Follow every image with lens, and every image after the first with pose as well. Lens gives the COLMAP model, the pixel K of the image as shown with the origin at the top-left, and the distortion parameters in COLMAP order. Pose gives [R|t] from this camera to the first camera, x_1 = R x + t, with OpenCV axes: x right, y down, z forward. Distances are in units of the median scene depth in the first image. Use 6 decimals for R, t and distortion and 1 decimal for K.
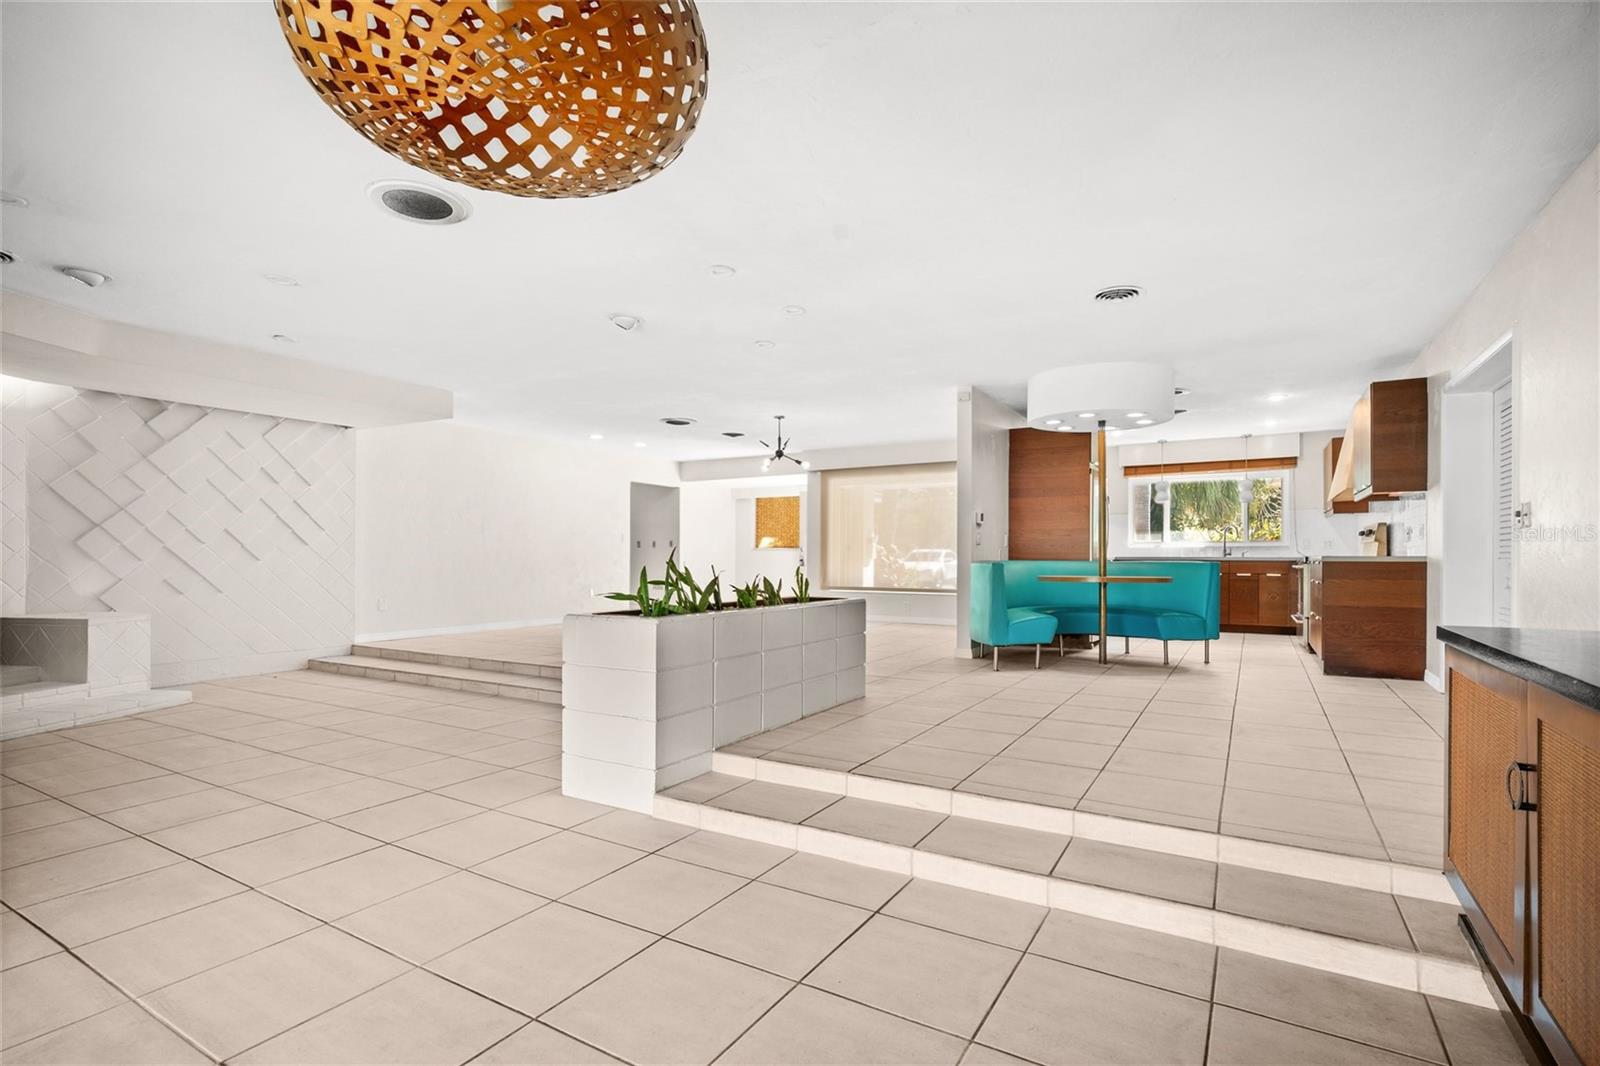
lens RADIAL K [[765.2, 0, 802.6], [0, 765.2, 543.6], [0, 0, 1]] dist [-0.000913, -0.000030]
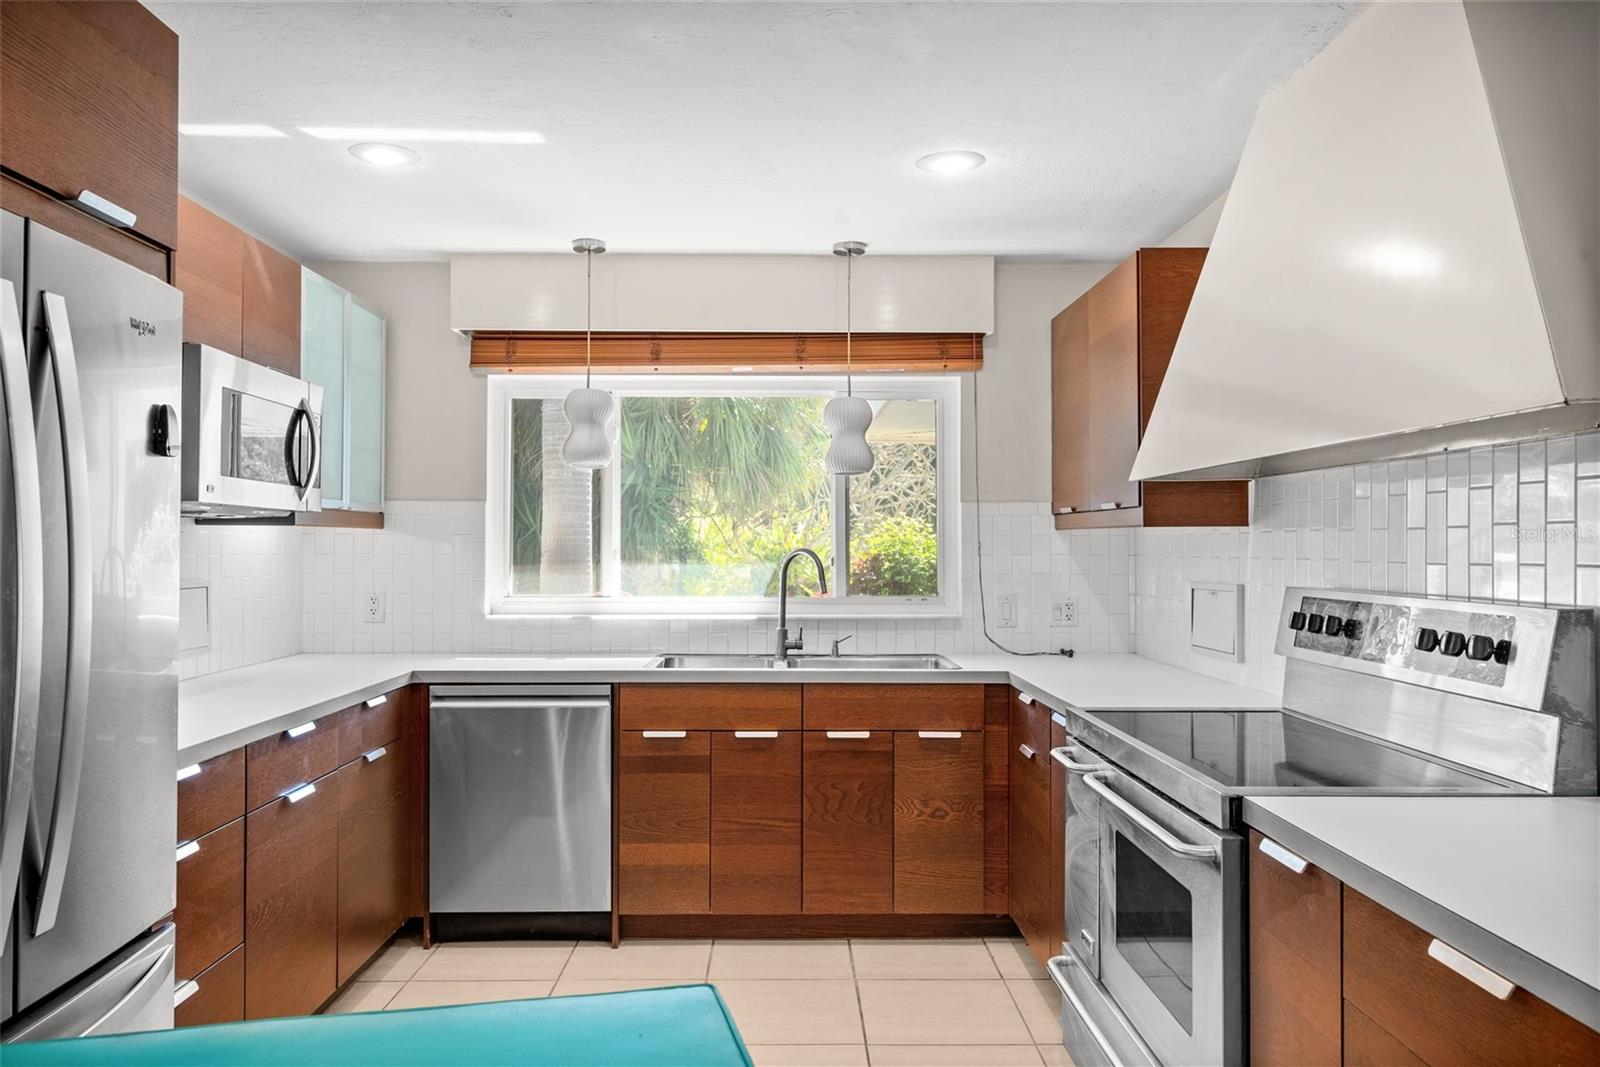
lens RADIAL K [[1110.6, 0, 801.1], [0, 1110.6, 530.9], [0, 0, 1]] dist [0.001345, 0.000228]
pose [[0.853377, 0.005978, 0.521261, 0.322709], [-0.009910, 0.999940, 0.004757, -0.031730], [-0.521201, -0.009225, 0.853384, 0.607682]]
